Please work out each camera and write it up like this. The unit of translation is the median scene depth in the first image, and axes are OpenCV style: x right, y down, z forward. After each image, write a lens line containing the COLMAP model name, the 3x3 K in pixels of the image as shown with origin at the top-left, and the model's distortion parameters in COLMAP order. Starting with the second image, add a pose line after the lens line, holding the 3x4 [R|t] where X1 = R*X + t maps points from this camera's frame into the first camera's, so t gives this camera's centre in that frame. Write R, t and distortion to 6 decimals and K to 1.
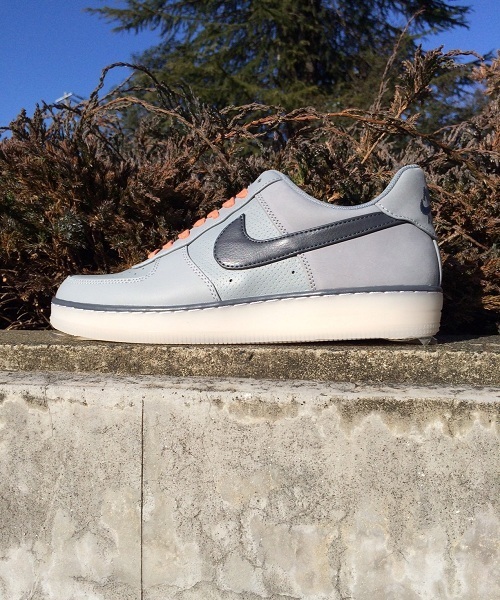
lens RADIAL K [[577.1, 0, 249.3], [0, 577.1, 343.1], [0, 0, 1]] dist [0.077534, -0.130081]
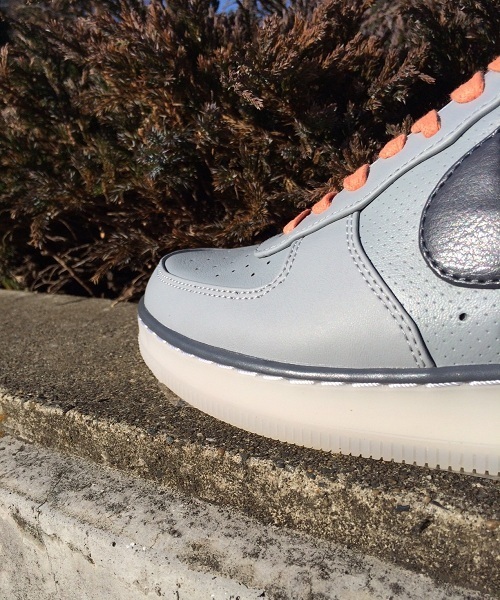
lens RADIAL K [[577.1, 0, 249.3], [0, 577.1, 343.1], [0, 0, 1]] dist [0.077534, -0.130081]
pose [[0.919445, 0.040080, -0.391170, 0.041213], [0.047510, 0.976180, 0.211695, -0.177953], [0.390337, -0.213227, 0.895640, 0.594468]]
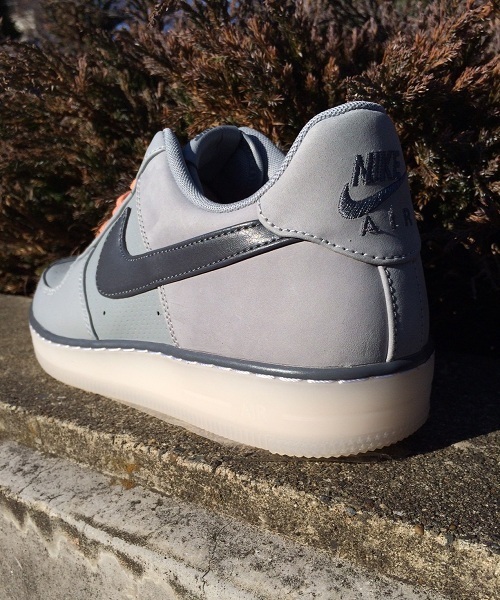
lens RADIAL K [[577.1, 0, 249.3], [0, 577.1, 343.1], [0, 0, 1]] dist [0.077534, -0.130081]
pose [[0.917216, 0.043726, -0.395984, -0.110098], [0.054797, 0.970665, 0.234110, -0.240936], [0.394605, -0.236428, 0.887913, 0.579447]]
